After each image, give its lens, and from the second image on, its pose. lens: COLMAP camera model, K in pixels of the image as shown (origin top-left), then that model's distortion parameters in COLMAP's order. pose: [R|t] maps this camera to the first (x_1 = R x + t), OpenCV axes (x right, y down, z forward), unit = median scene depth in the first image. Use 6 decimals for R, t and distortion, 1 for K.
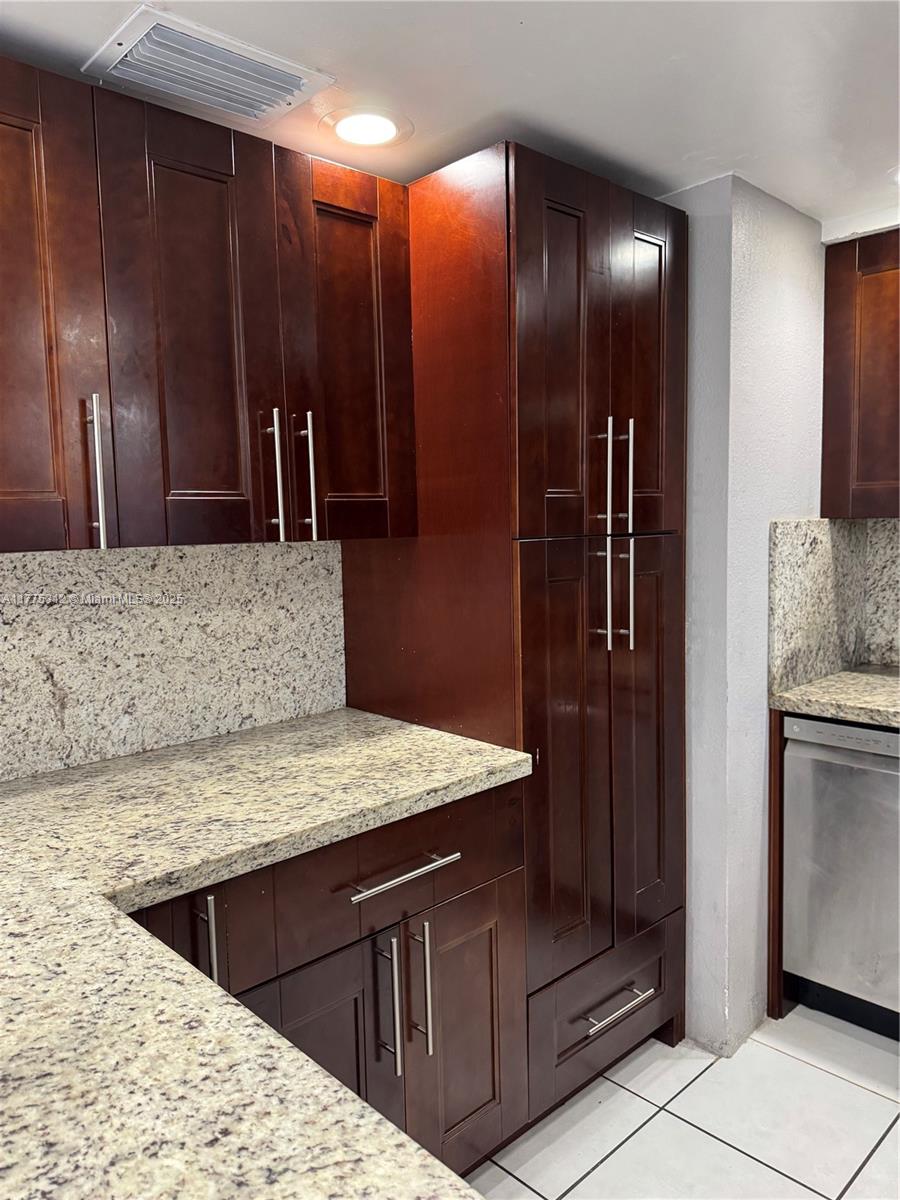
lens RADIAL K [[861.8, 0, 434.9], [0, 861.8, 598.8], [0, 0, 1]] dist [-0.000467, -0.002232]
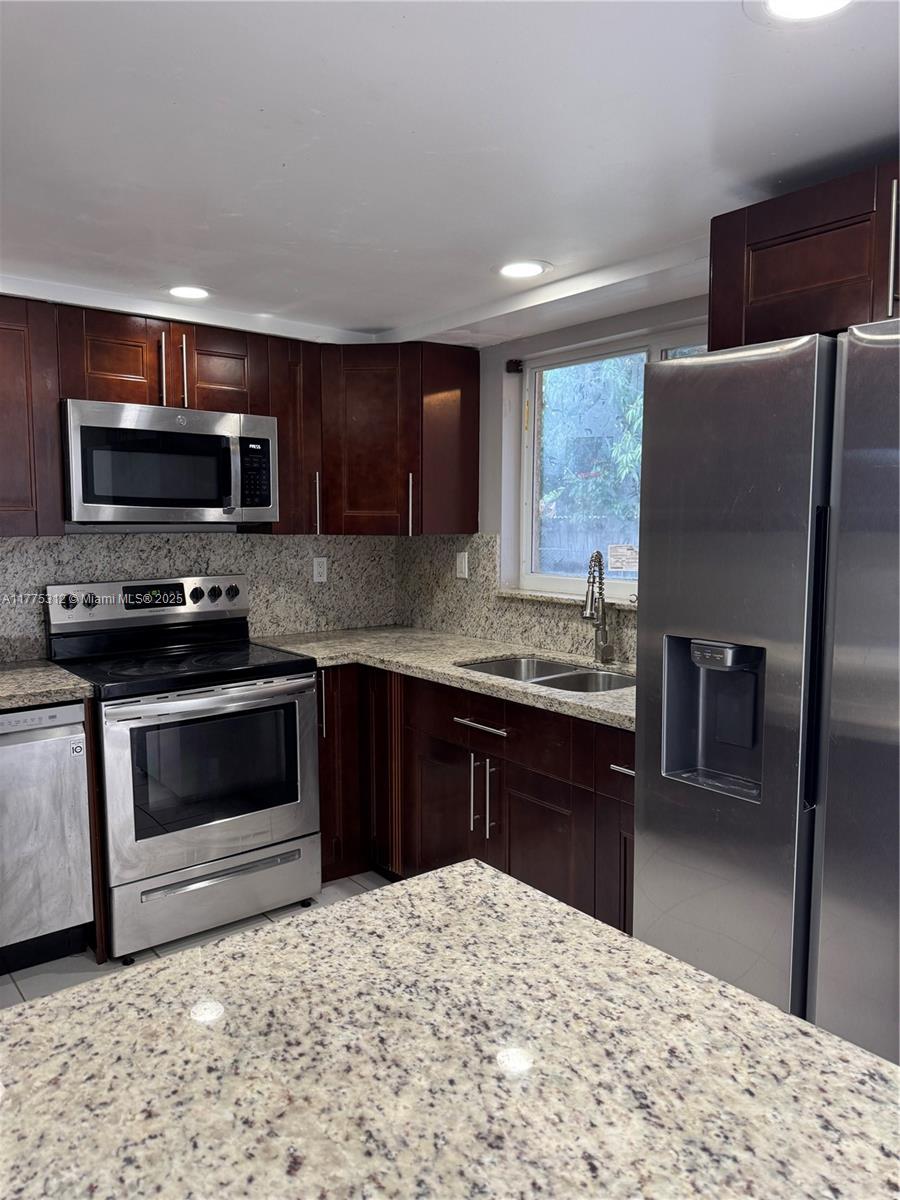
lens RADIAL K [[858.0, 0, 450.0], [0, 858.0, 600.0], [0, 0, 1]] dist [0.064798, -0.085092]
pose [[0.076785, -0.074757, 0.994241, -0.537728], [0.095173, 0.993181, 0.067327, -0.021510], [-0.992495, 0.089456, 0.083377, 0.209016]]
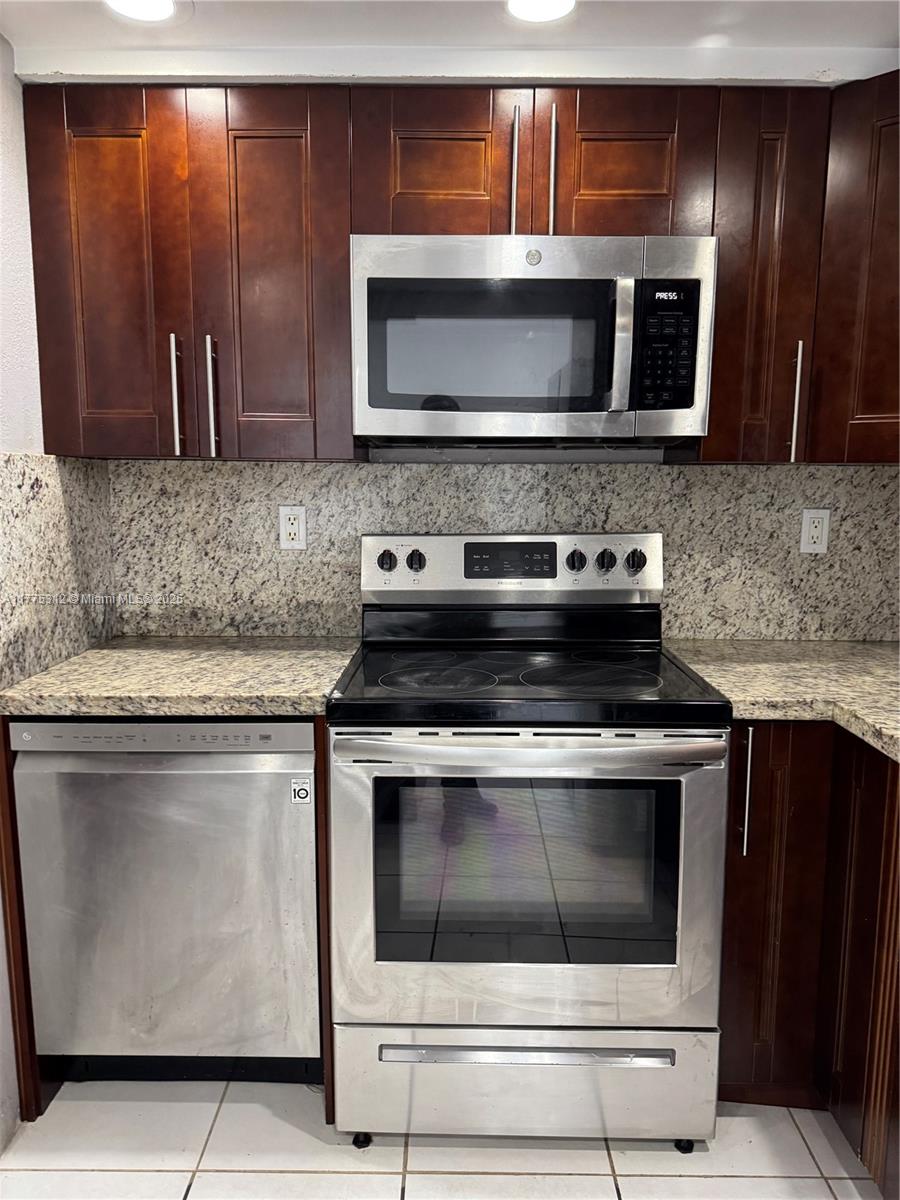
lens RADIAL K [[840.4, 0, 442.5], [0, 840.4, 604.3], [0, 0, 1]] dist [0.113279, -0.194741]
pose [[0.693328, -0.077439, 0.716449, 0.150654], [0.049152, 0.996976, 0.060195, 0.011622], [-0.718944, -0.006520, 0.695038, 0.236904]]
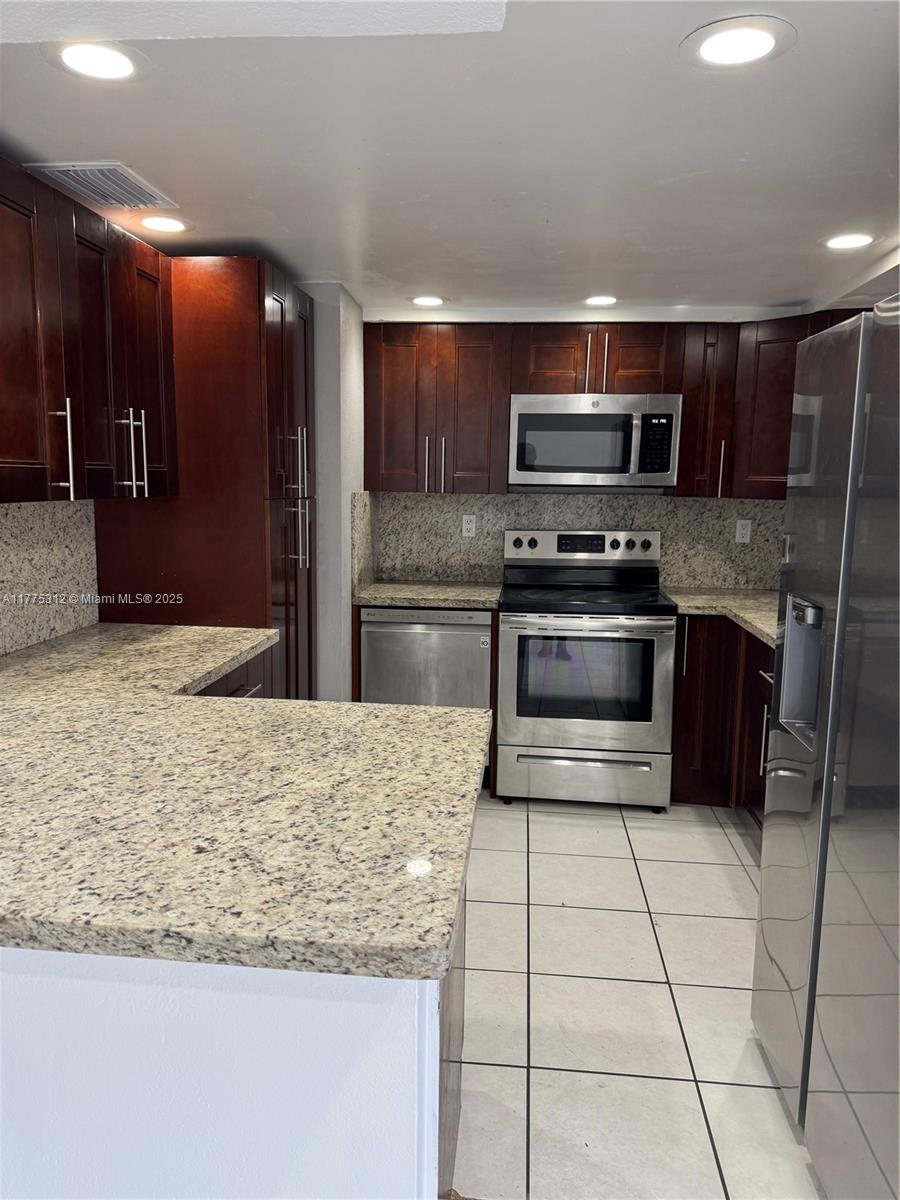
lens RADIAL K [[851.1, 0, 434.1], [0, 851.1, 600.0], [0, 0, 1]] dist [0.120791, -0.198193]
pose [[0.757357, -0.058614, 0.650365, -0.569854], [0.031275, 0.998076, 0.053531, 0.035013], [-0.652252, -0.020202, 0.757733, -0.359355]]
